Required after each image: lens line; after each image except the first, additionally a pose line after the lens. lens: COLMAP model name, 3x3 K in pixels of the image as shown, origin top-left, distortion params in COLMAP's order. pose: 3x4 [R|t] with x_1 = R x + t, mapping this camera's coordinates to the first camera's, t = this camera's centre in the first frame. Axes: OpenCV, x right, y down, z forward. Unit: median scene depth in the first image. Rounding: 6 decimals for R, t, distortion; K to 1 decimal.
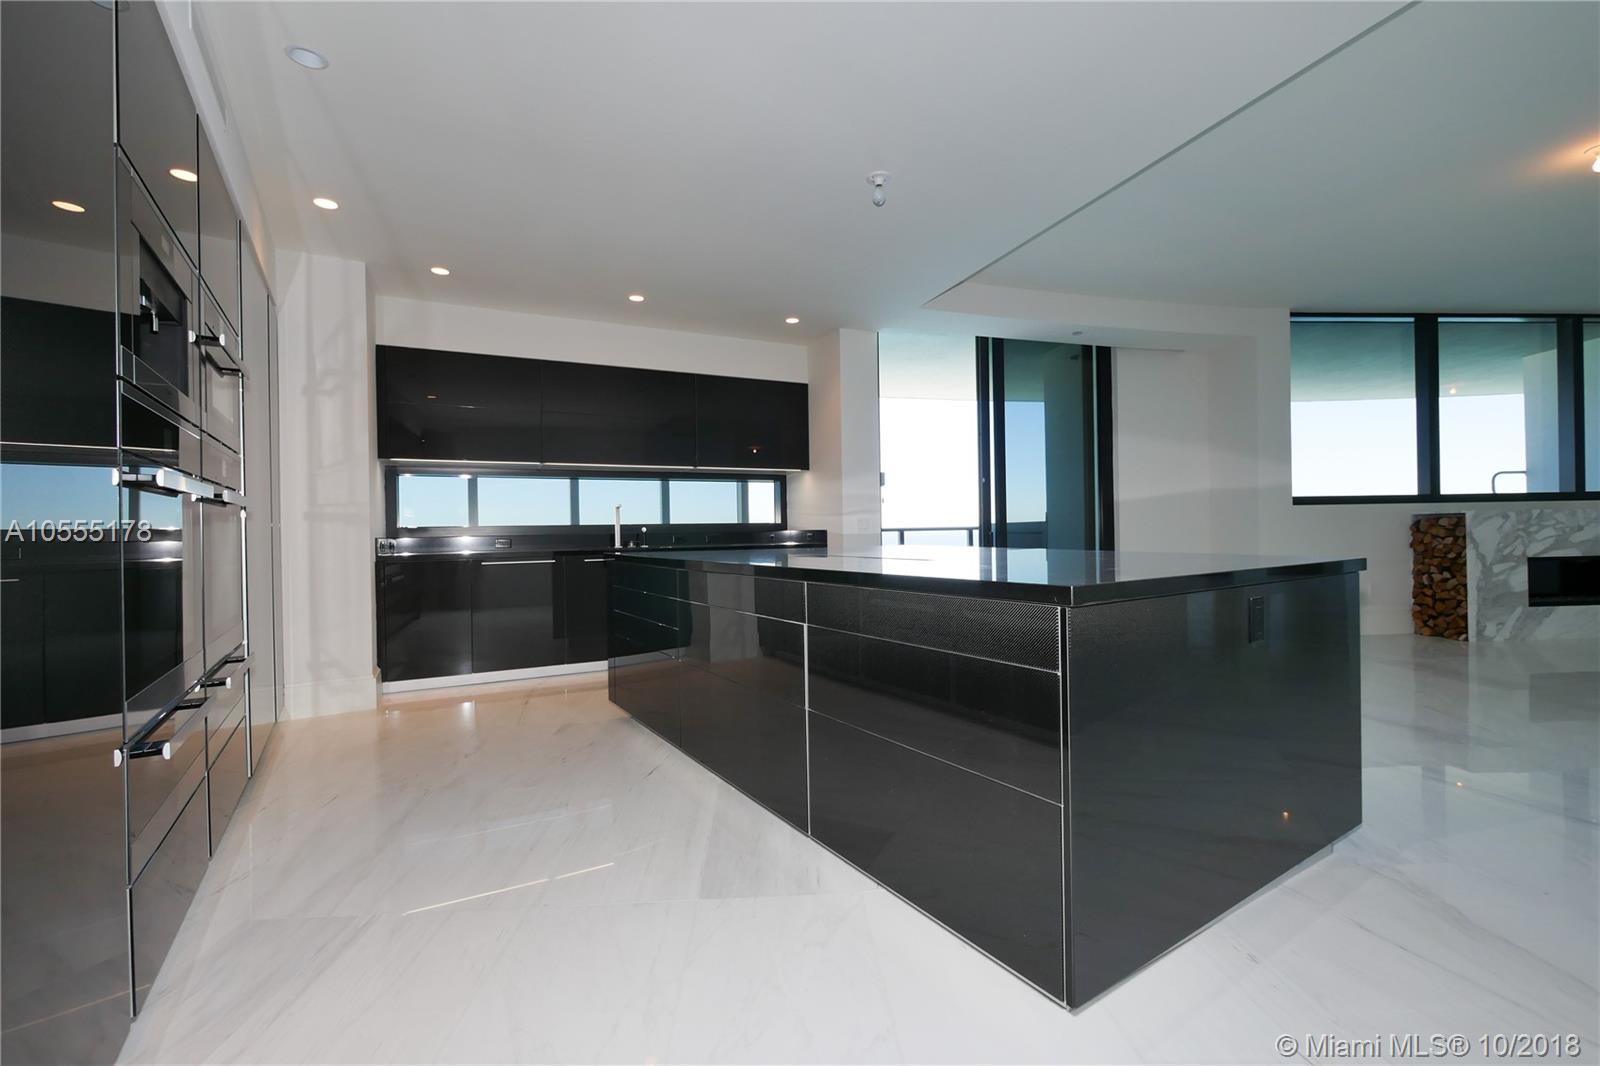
lens RADIAL K [[706.0, 0, 789.9], [0, 706.0, 536.0], [0, 0, 1]] dist [0.001842, 0.000365]
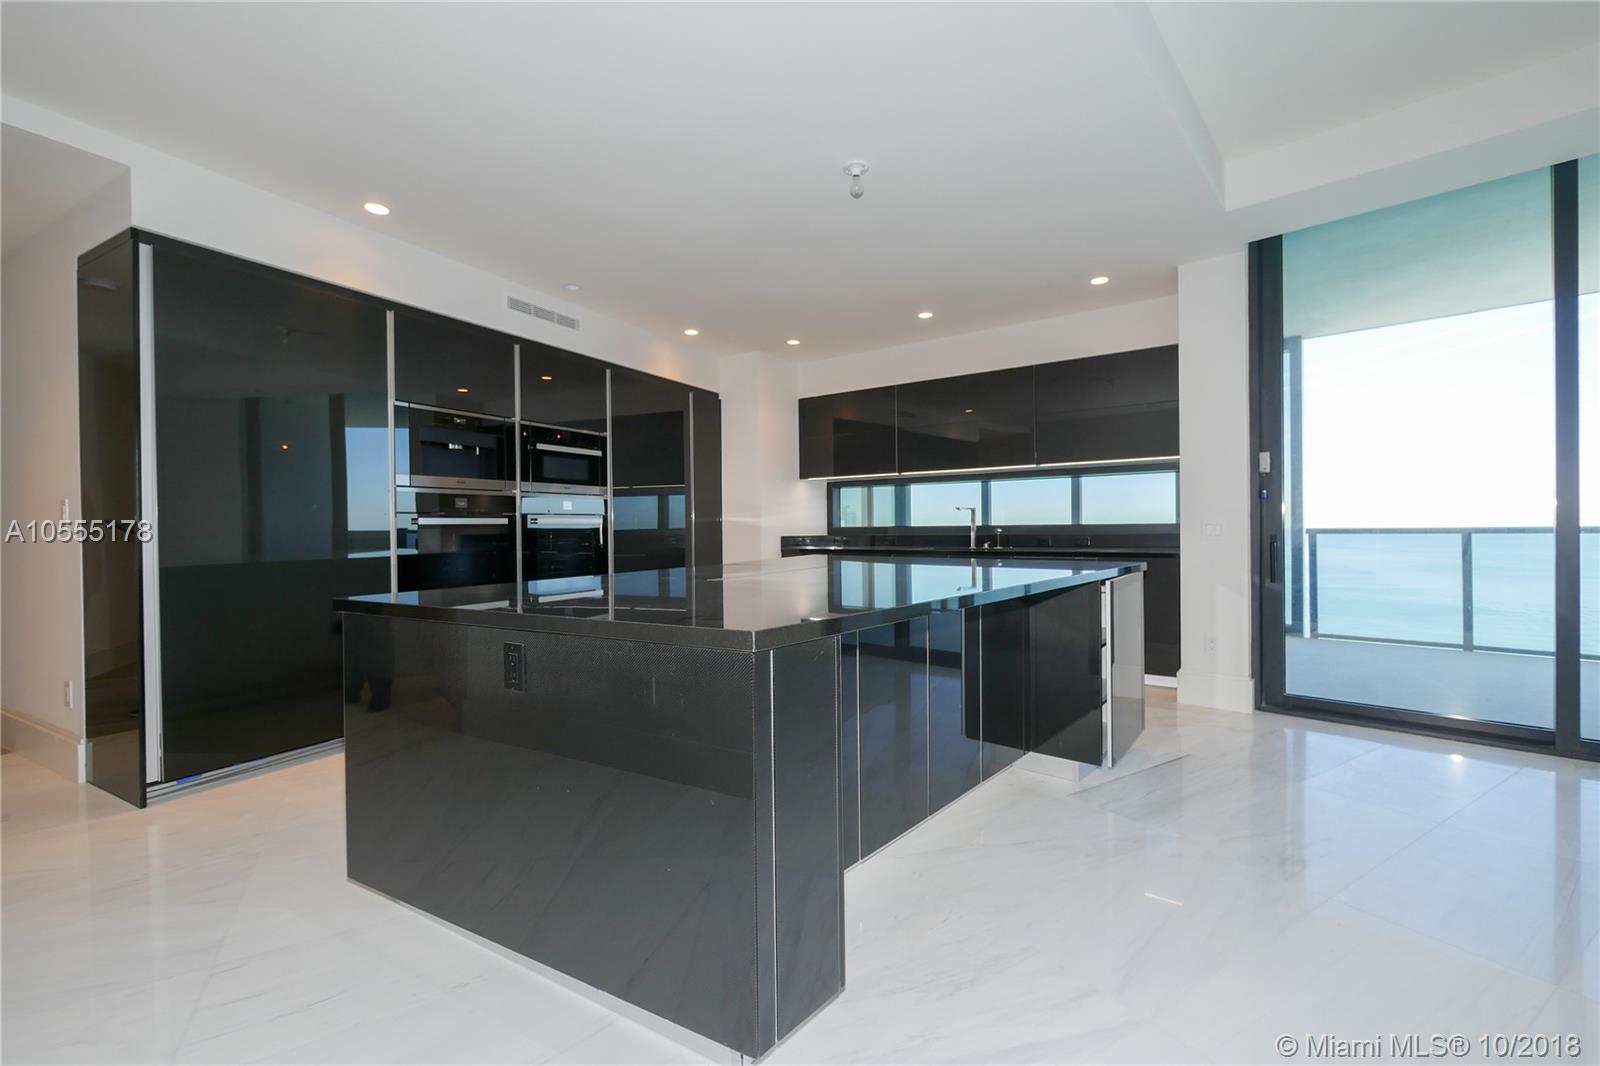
lens RADIAL K [[706.0, 0, 788.6], [0, 706.0, 529.7], [0, 0, 1]] dist [0.001842, 0.000365]
pose [[0.429095, 0.010309, -0.903201, 0.547902], [-0.011539, 0.999916, 0.005931, -0.012271], [0.903186, 0.007877, 0.429178, 0.291815]]
